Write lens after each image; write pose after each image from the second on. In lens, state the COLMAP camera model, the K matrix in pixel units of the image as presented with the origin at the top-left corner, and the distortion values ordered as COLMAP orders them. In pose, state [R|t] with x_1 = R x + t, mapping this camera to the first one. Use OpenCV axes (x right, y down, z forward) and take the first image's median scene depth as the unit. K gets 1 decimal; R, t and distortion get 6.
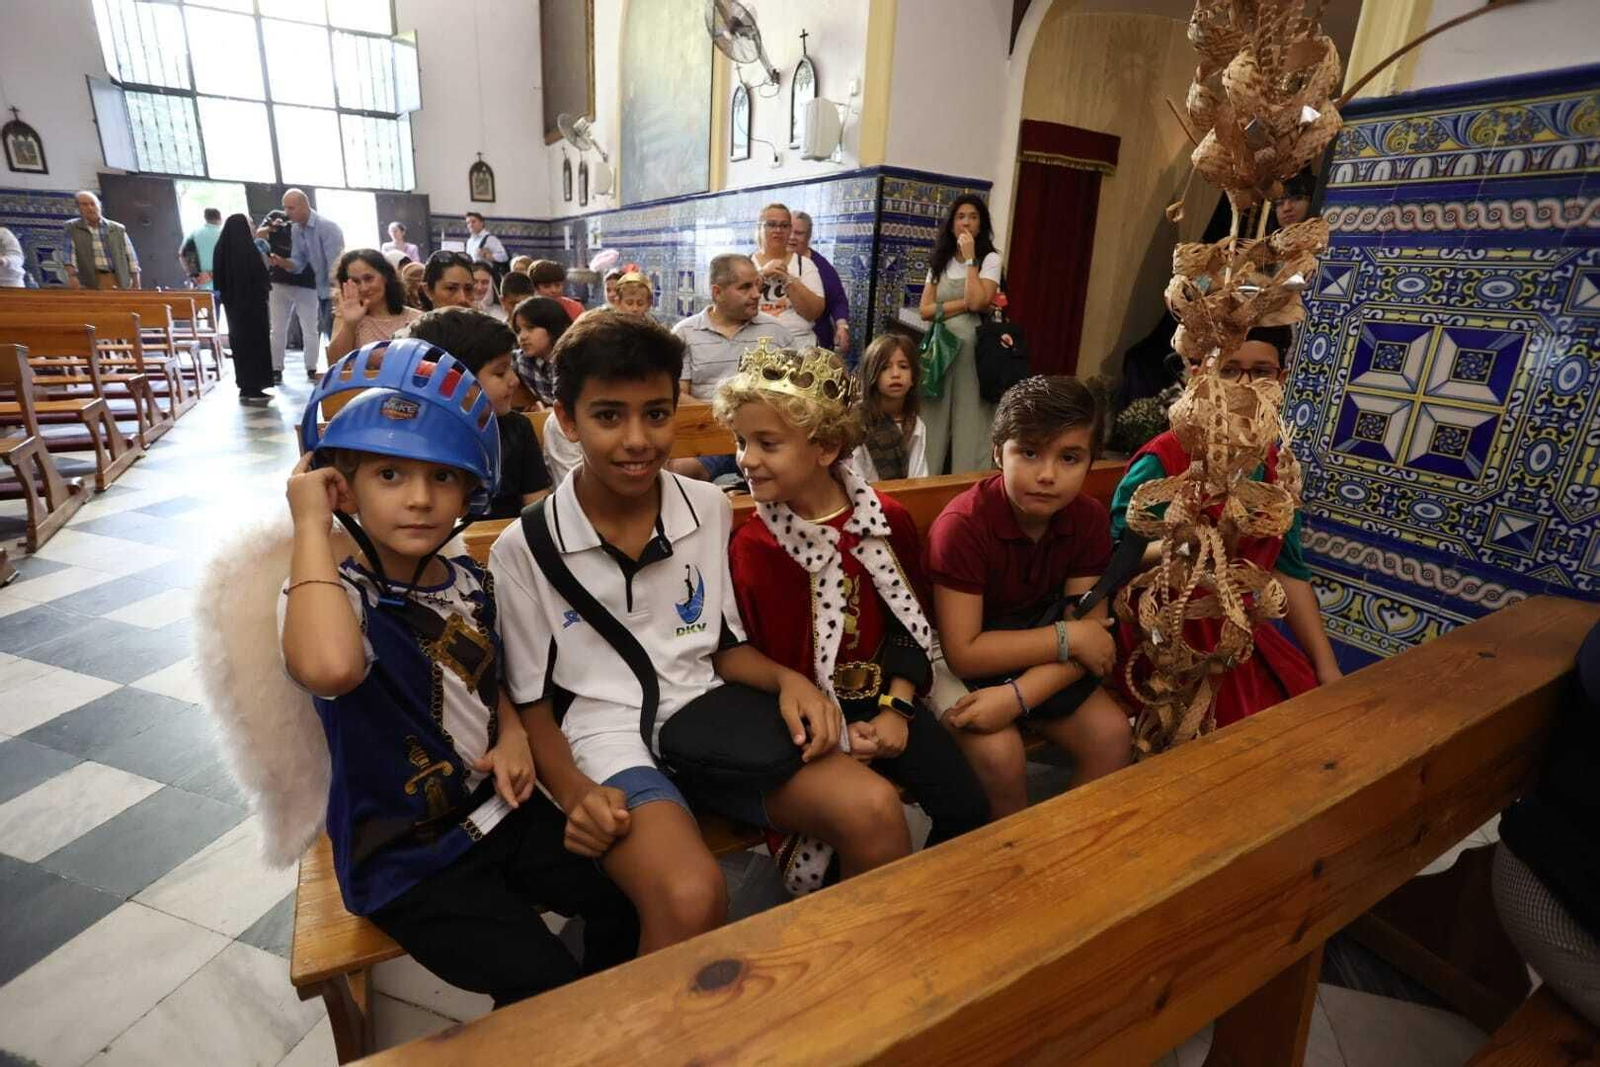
lens RADIAL K [[775.1, 0, 796.7], [0, 775.1, 532.9], [0, 0, 1]] dist [-0.061513, 0.022023]
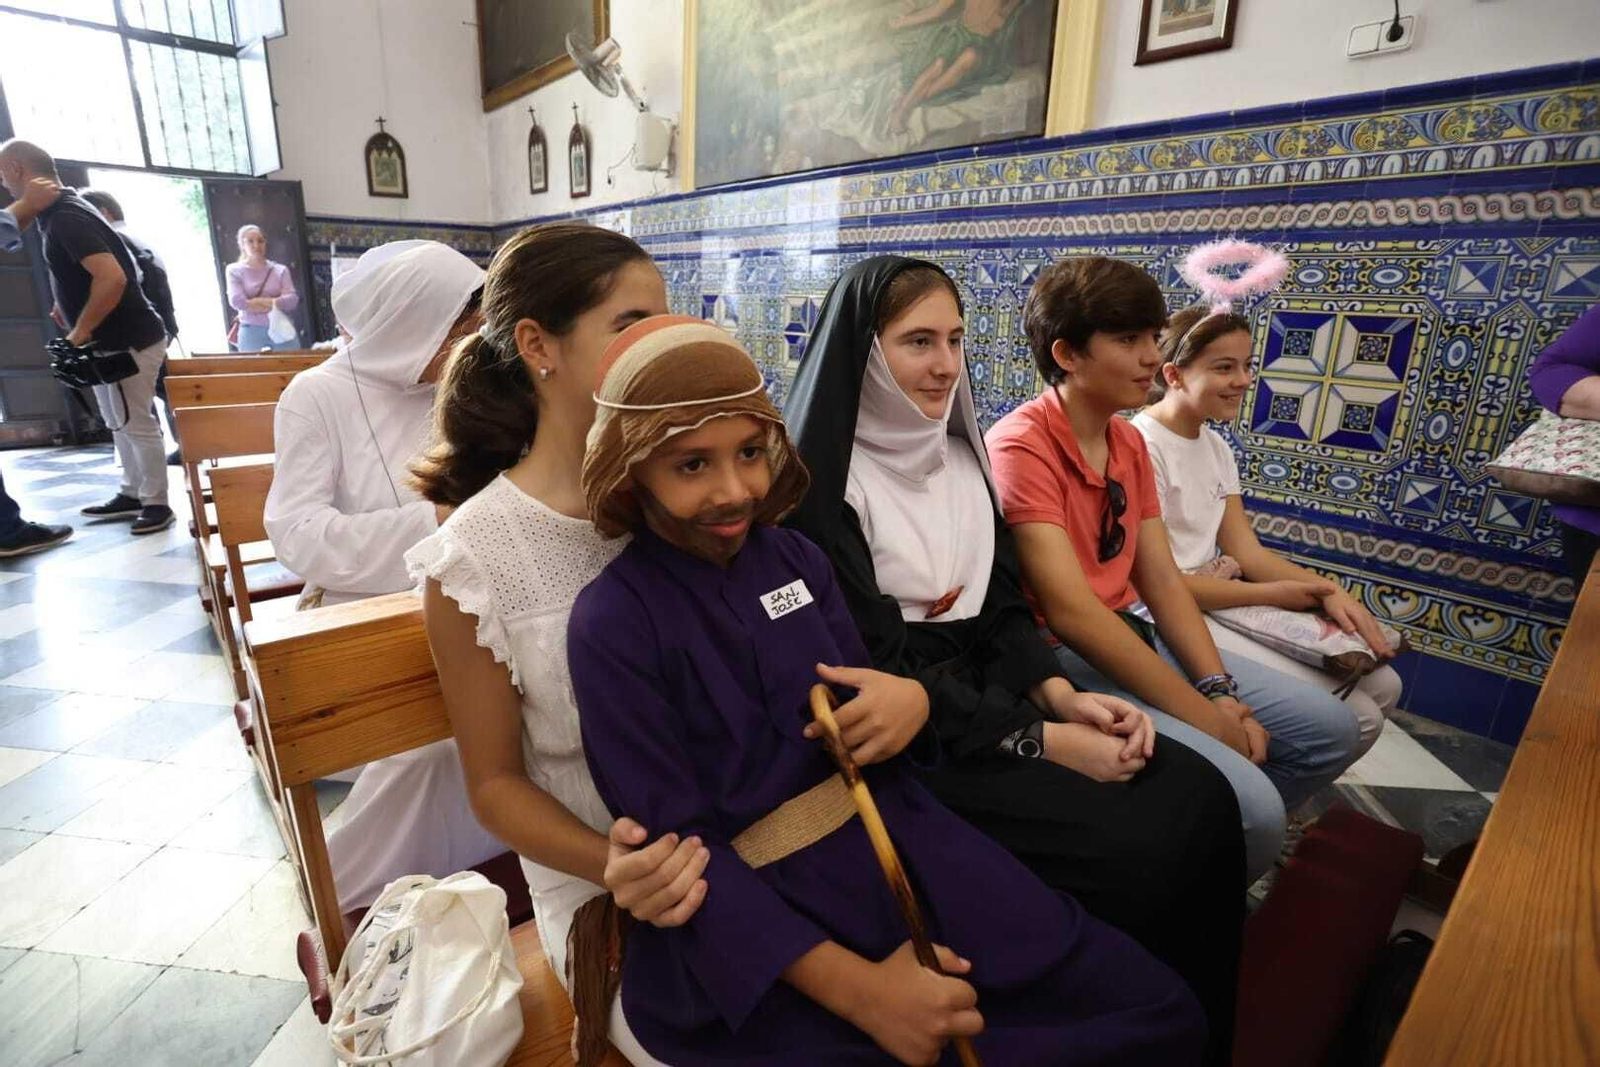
lens RADIAL K [[691.8, 0, 790.3], [0, 691.8, 458.3], [0, 0, 1]] dist [-0.049718, 0.014872]
pose [[0.971859, -0.086361, 0.219161, -0.172910], [0.102553, 0.992693, -0.063593, -0.106958], [-0.212067, 0.084279, 0.973614, 0.291304]]
